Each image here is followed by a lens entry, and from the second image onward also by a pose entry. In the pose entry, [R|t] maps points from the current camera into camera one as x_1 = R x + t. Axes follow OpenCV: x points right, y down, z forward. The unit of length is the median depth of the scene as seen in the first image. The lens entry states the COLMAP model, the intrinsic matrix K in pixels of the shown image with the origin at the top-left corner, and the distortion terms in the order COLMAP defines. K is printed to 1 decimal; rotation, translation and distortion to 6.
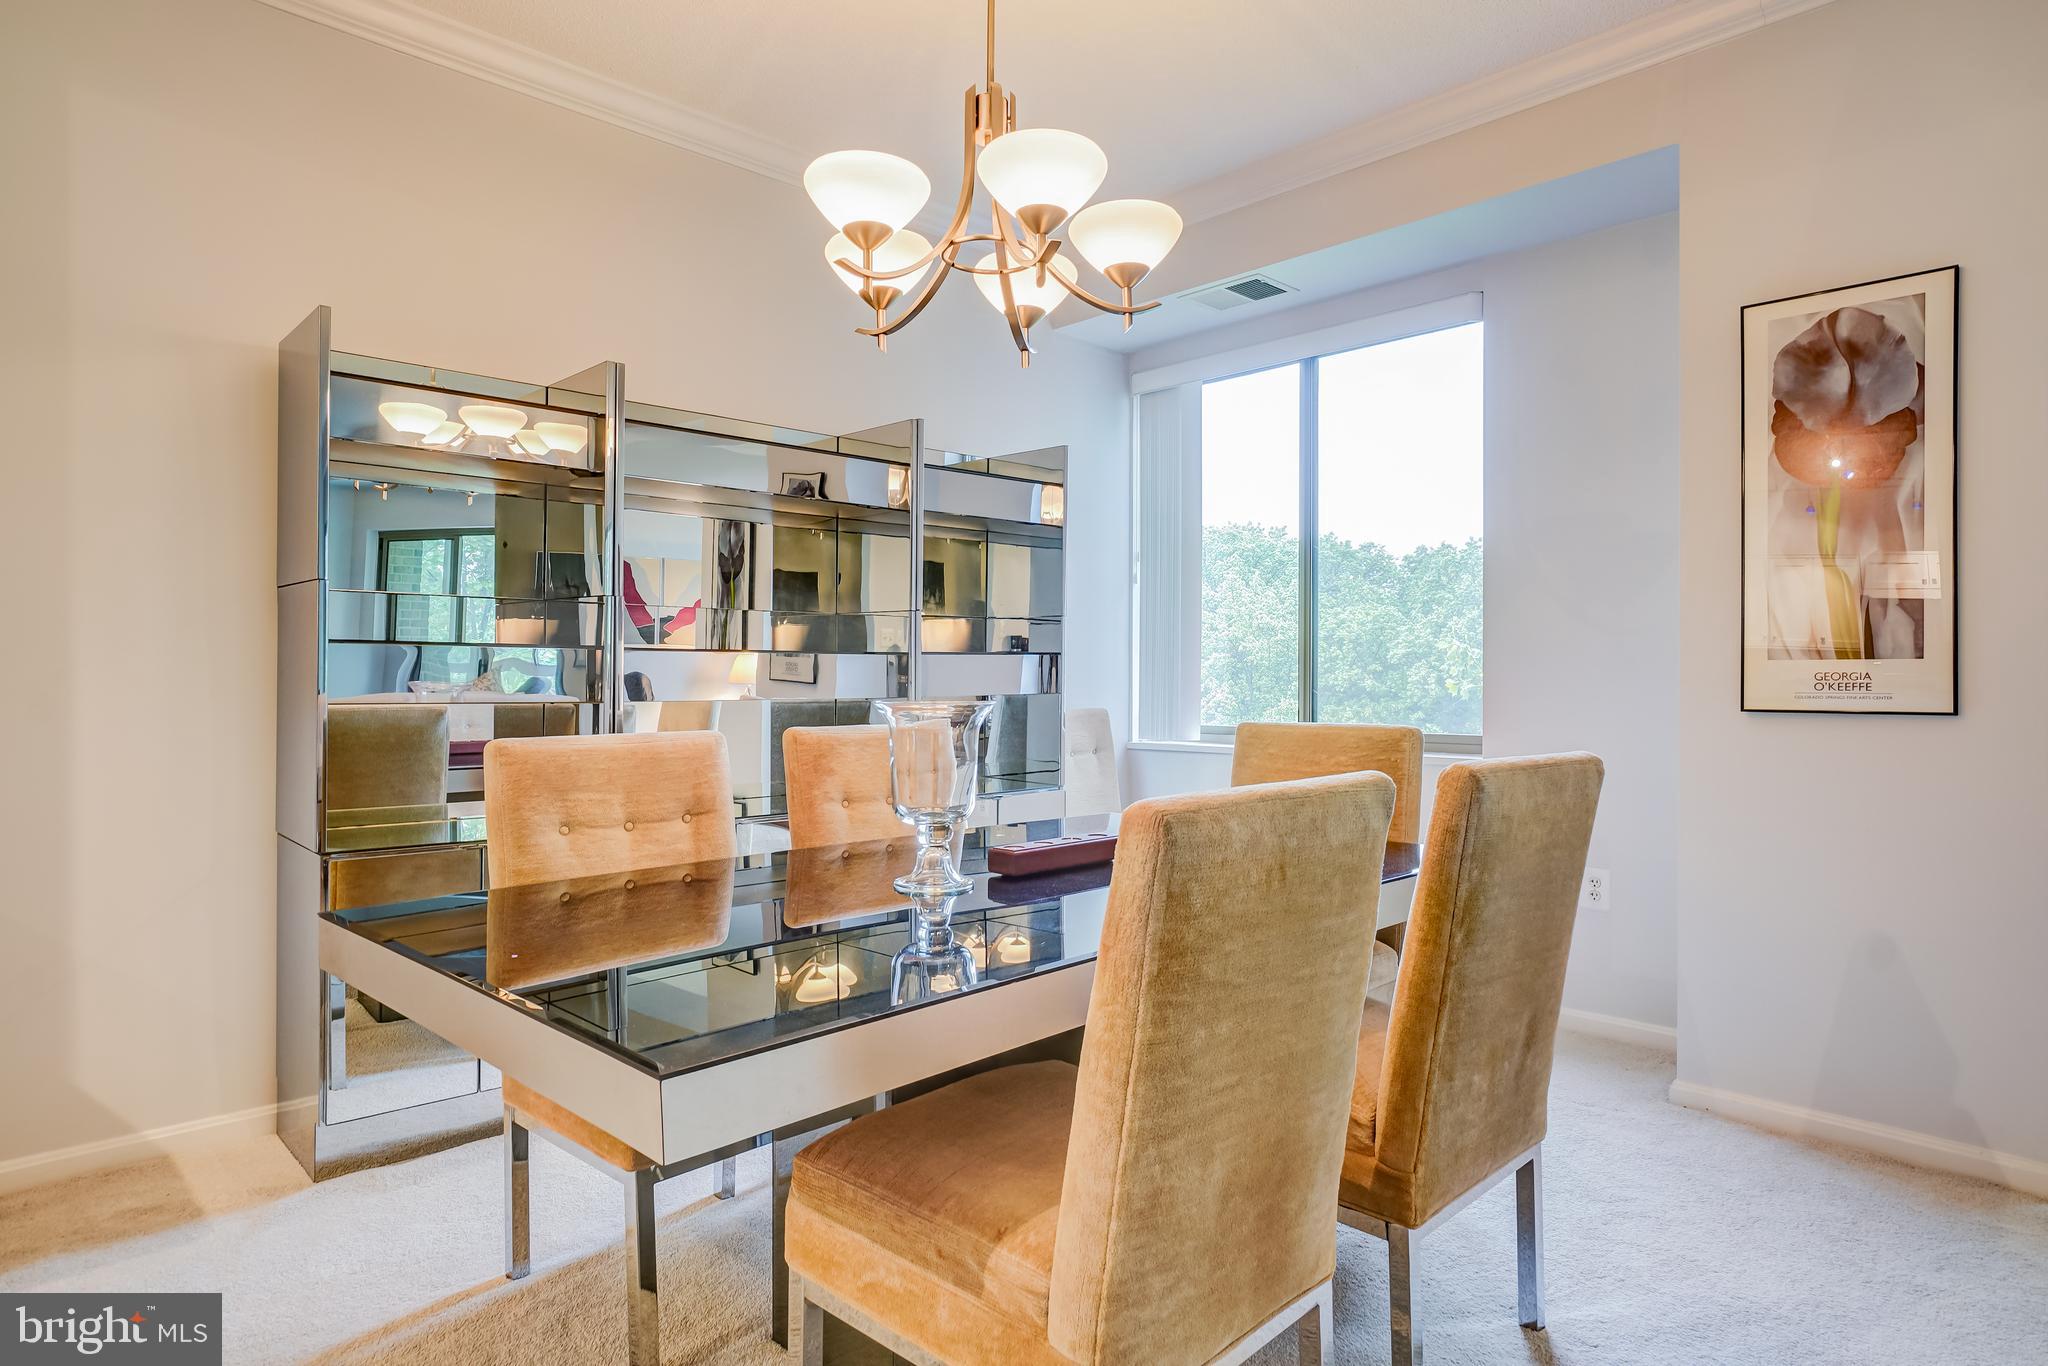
lens RADIAL K [[1129.0, 0, 1079.6], [0, 1129.0, 683.1], [0, 0, 1]] dist [0.016856, 0.000274]
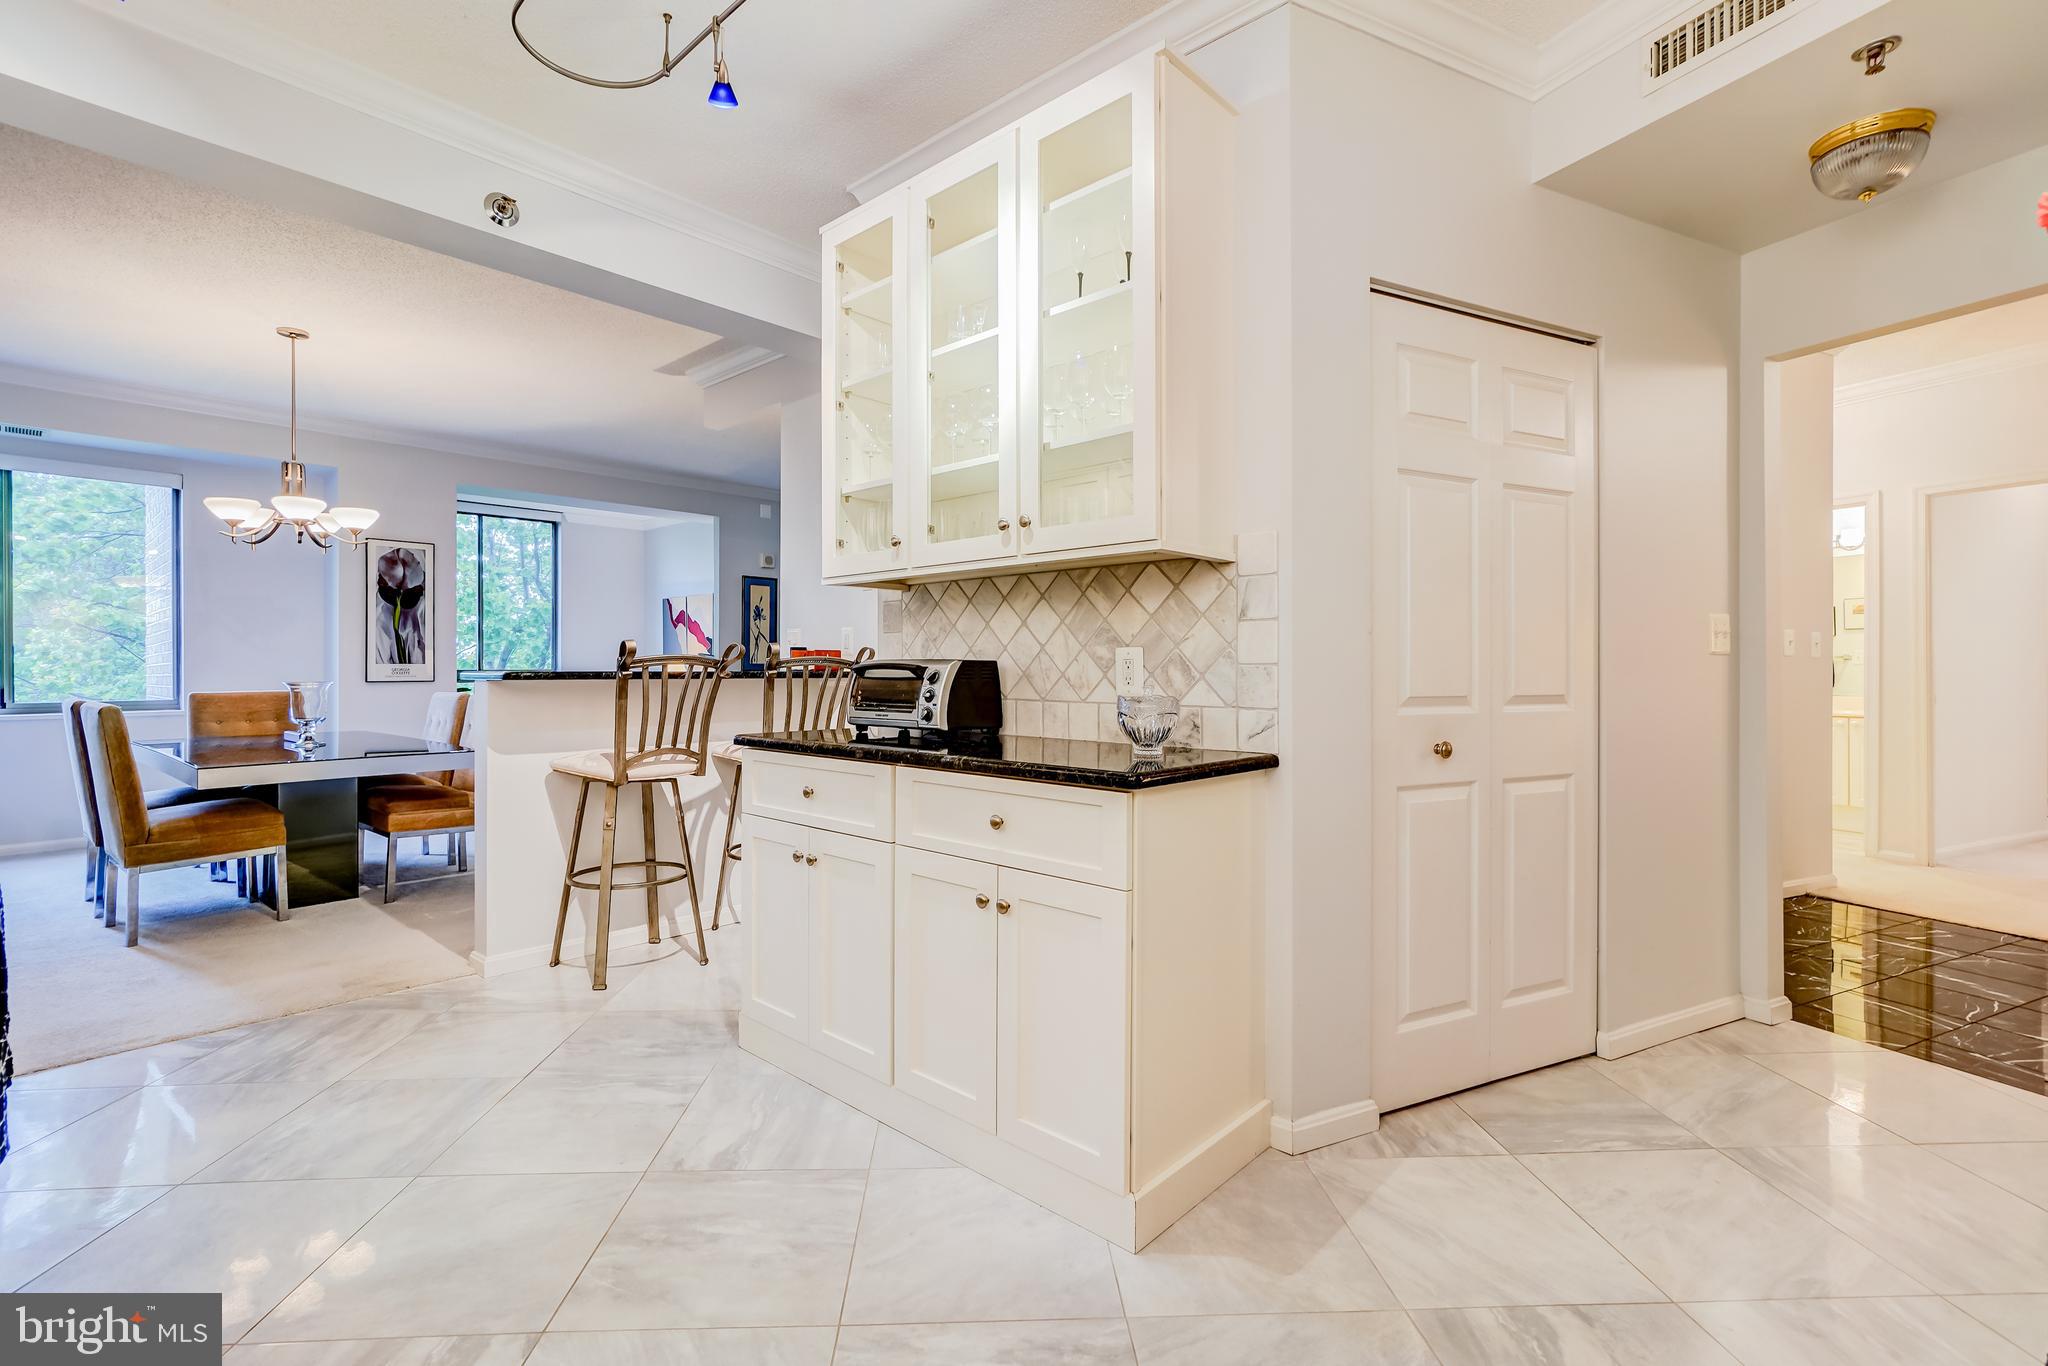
lens RADIAL K [[946.6, 0, 1018.4], [0, 946.6, 665.1], [0, 0, 1]] dist [-0.021219, 0.018800]
pose [[-0.045042, -0.003199, 0.998980, -1.838364], [0.003397, 0.999989, 0.003355, -0.023730], [-0.998979, 0.003544, -0.045031, -0.495845]]
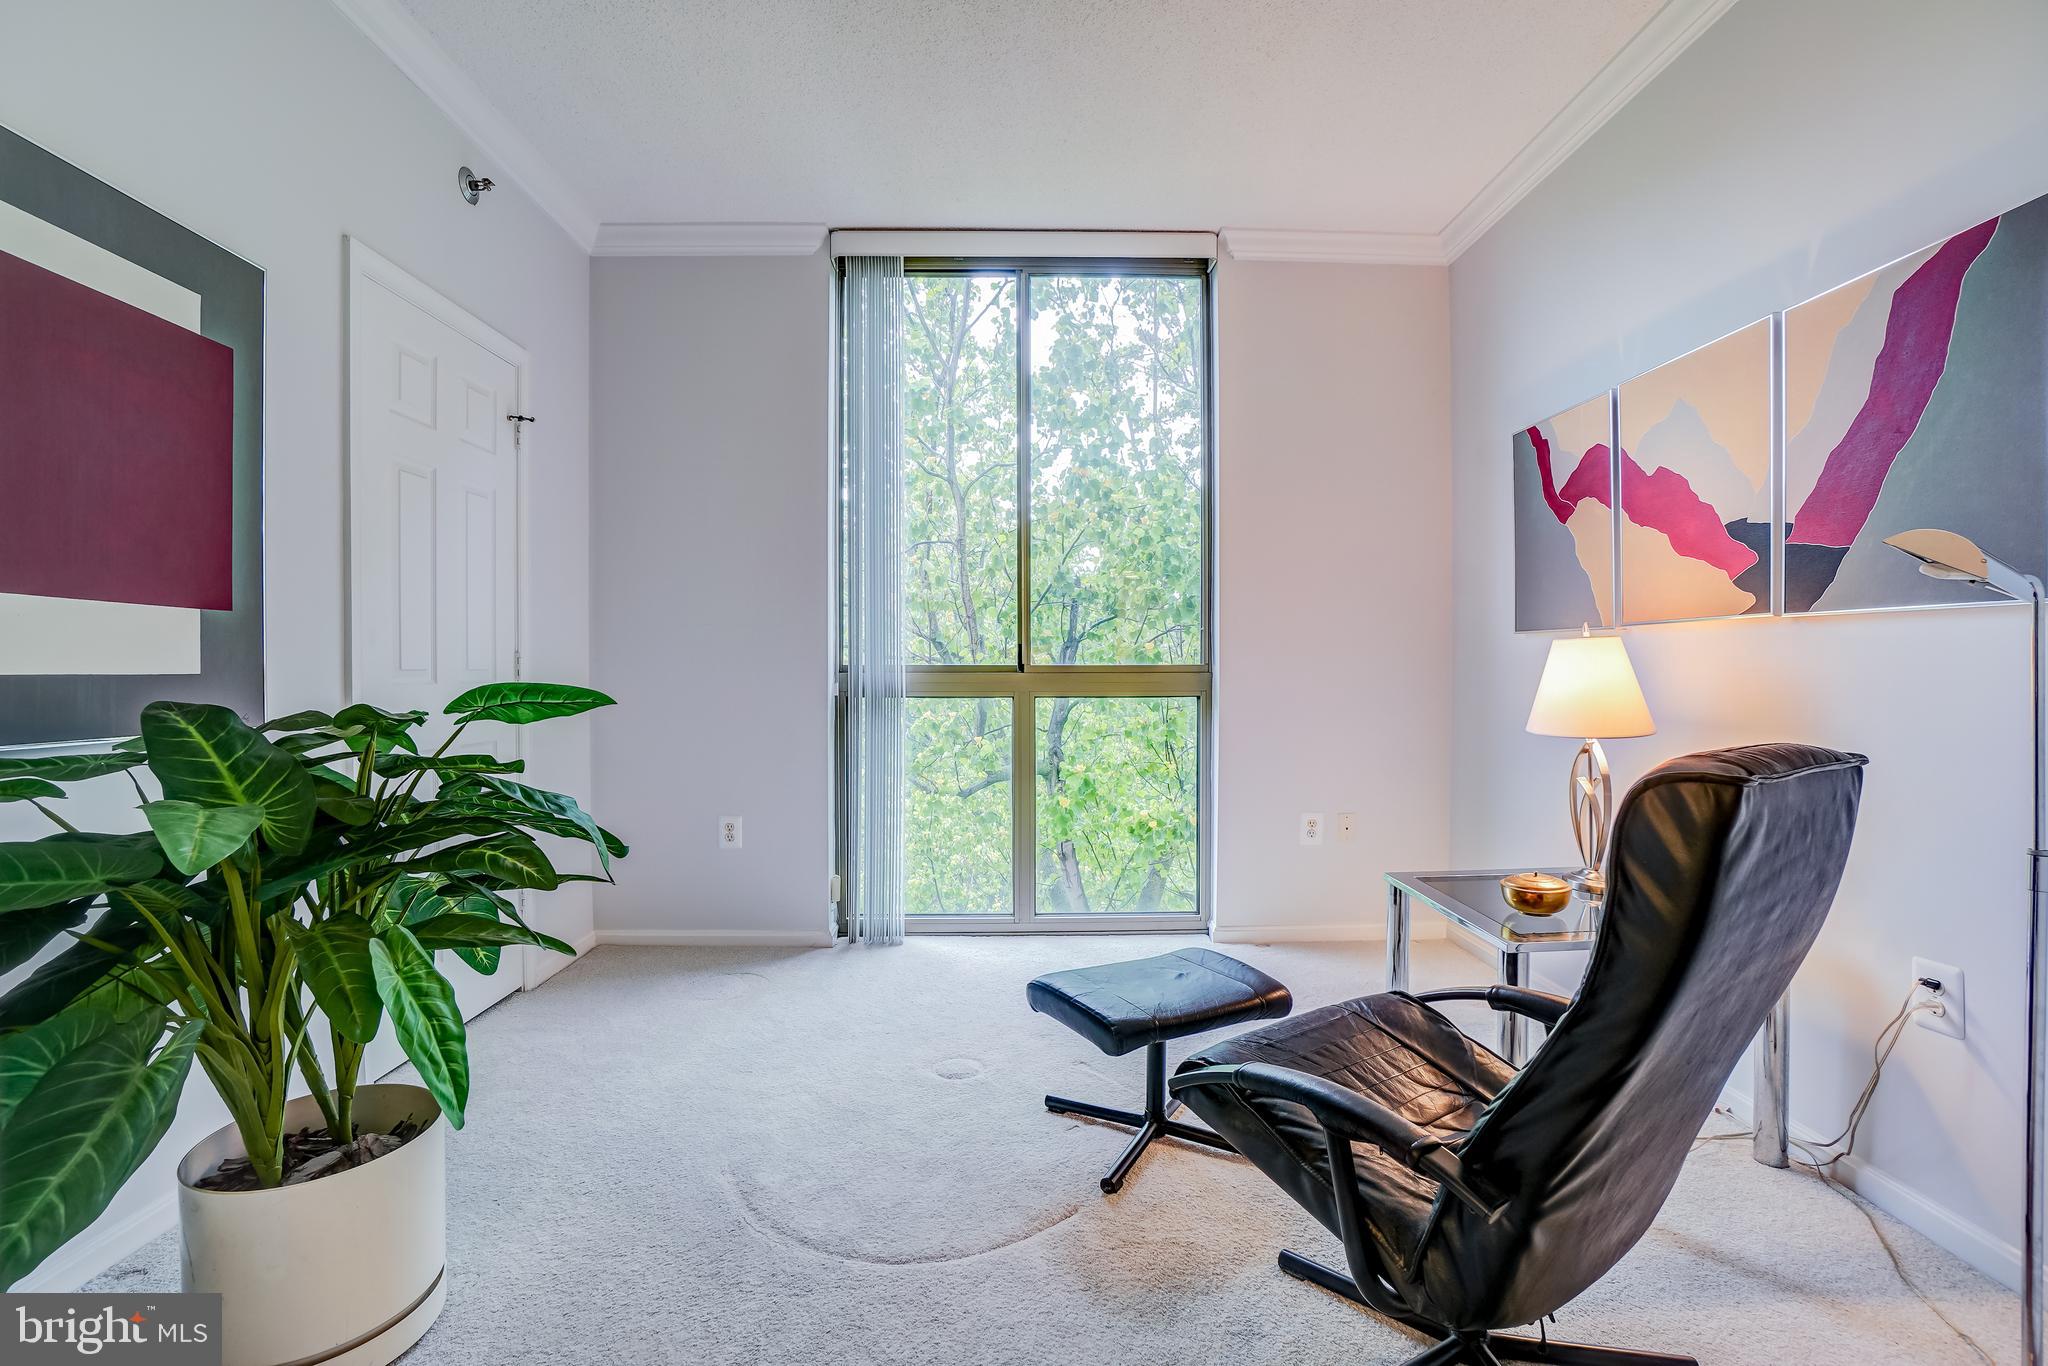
lens RADIAL K [[915.5, 0, 1008.2], [0, 915.5, 676.5], [0, 0, 1]] dist [-0.043376, 0.016786]
pose [[0.698818, -0.014938, 0.715143, 0.772369], [0.010743, 0.999888, 0.010389, -0.001448], [-0.715218, 0.000423, 0.698901, 0.424703]]
